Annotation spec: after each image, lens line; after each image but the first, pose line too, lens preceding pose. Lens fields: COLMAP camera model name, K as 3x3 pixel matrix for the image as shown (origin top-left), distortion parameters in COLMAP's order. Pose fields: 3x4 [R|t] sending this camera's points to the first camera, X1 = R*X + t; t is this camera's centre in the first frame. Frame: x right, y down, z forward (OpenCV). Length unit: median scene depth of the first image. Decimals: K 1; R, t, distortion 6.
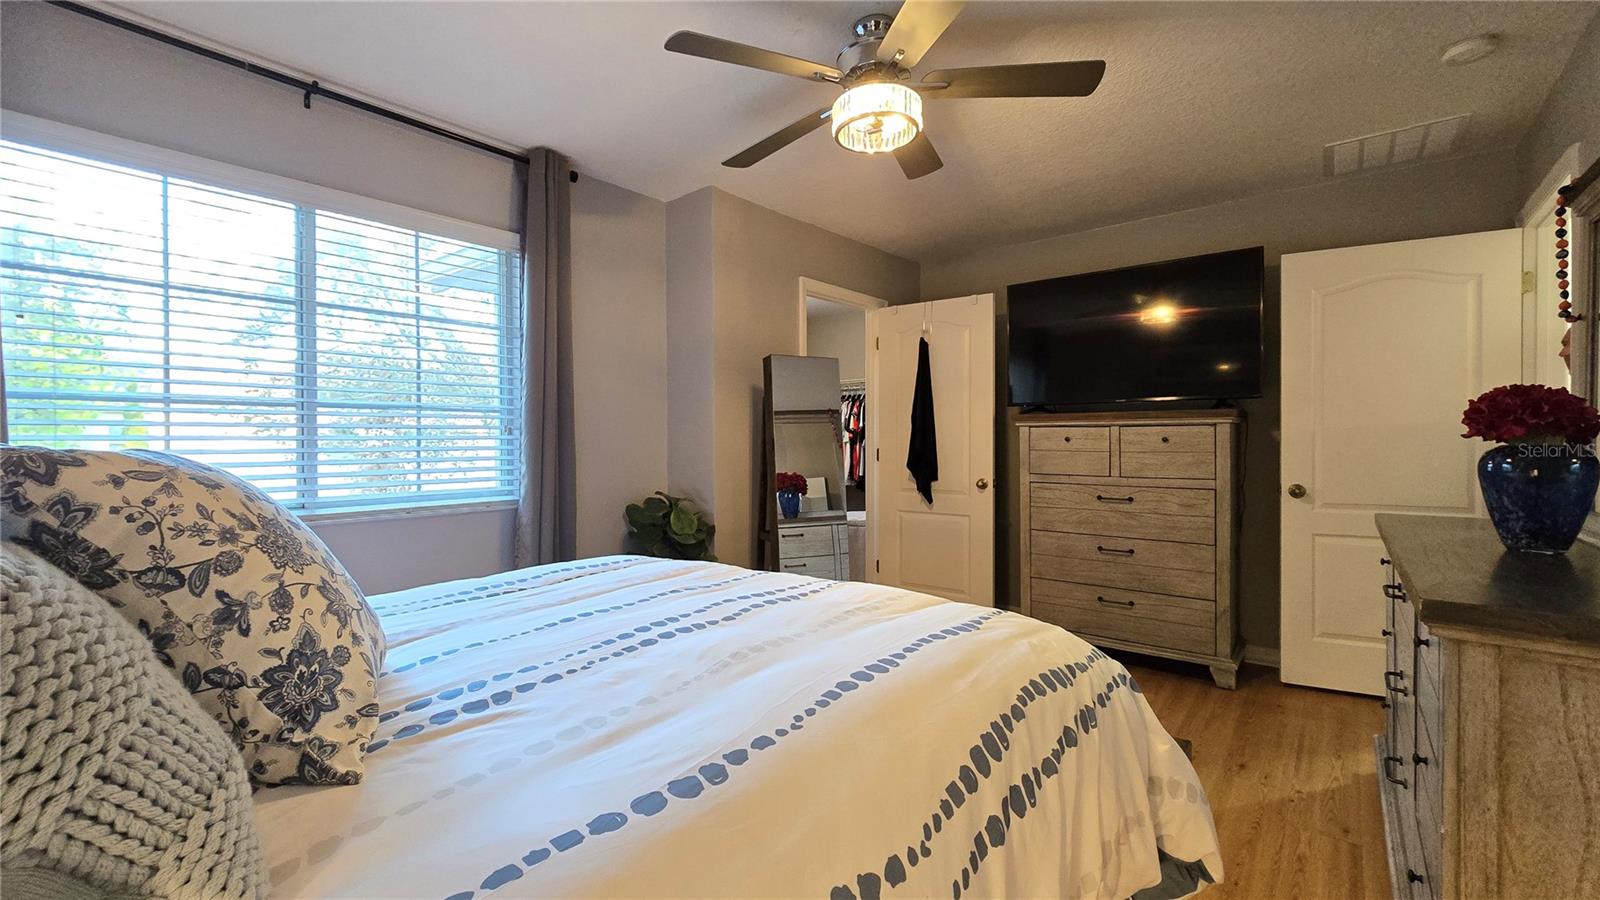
lens RADIAL K [[669.9, 0, 800.0], [0, 669.9, 450.0], [0, 0, 1]] dist [0.000496, 0.000046]
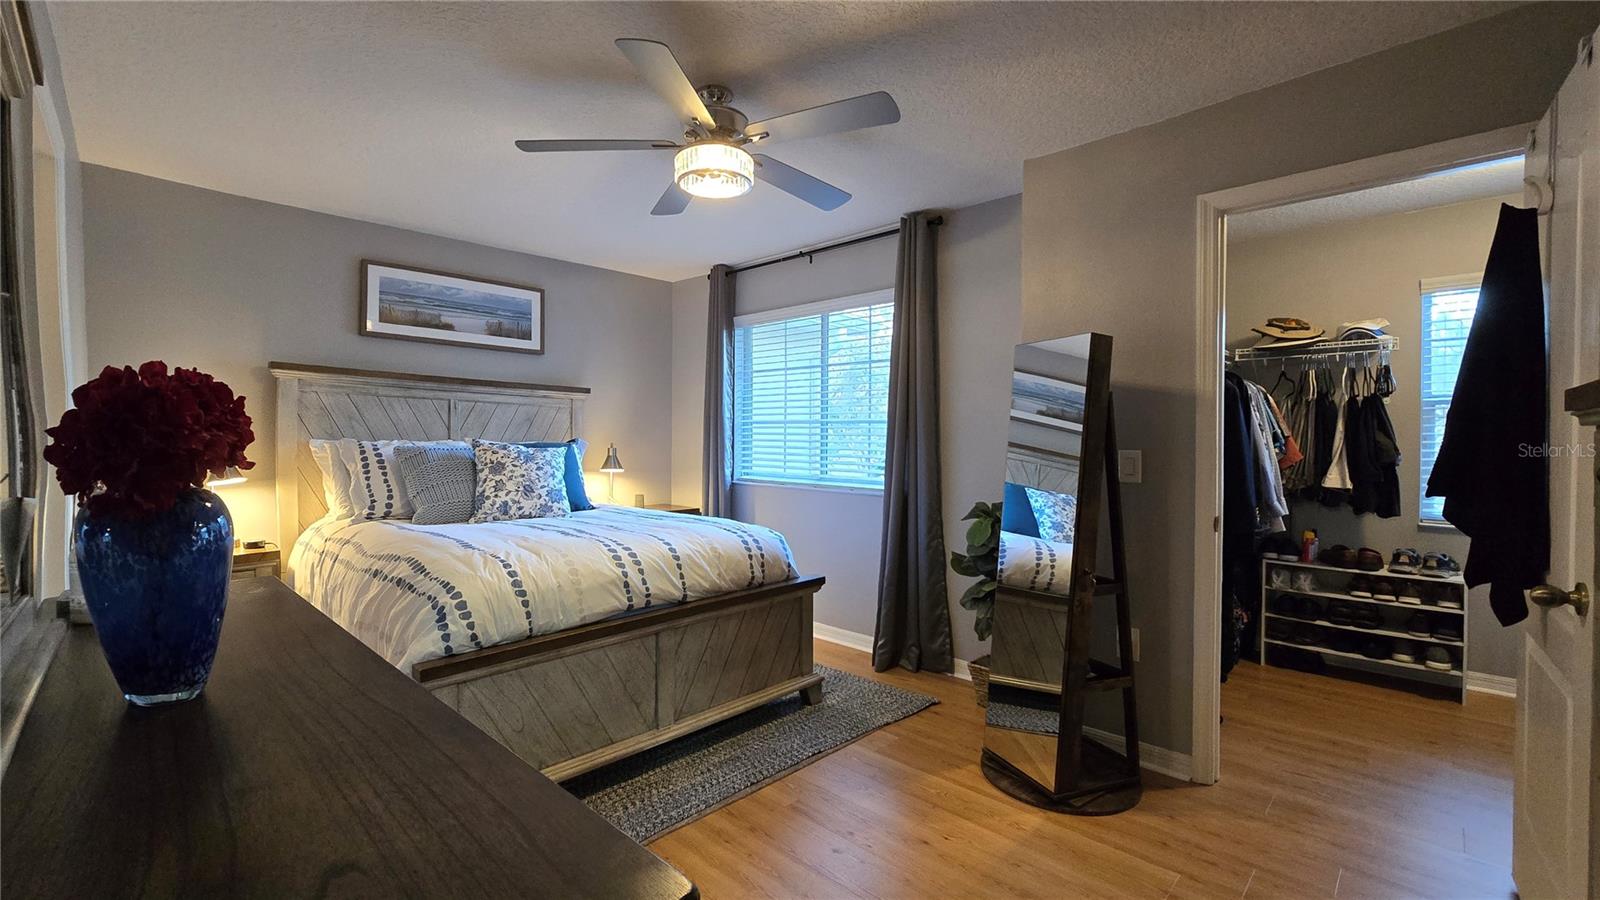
lens RADIAL K [[649.0, 0, 802.6], [0, 649.0, 428.9], [0, 0, 1]] dist [-0.000229, 0.000011]
pose [[-0.080427, -0.012589, -0.996681, 0.926499], [-0.034812, 0.999346, -0.009814, -0.028795], [0.996152, 0.033907, -0.080813, 0.999494]]
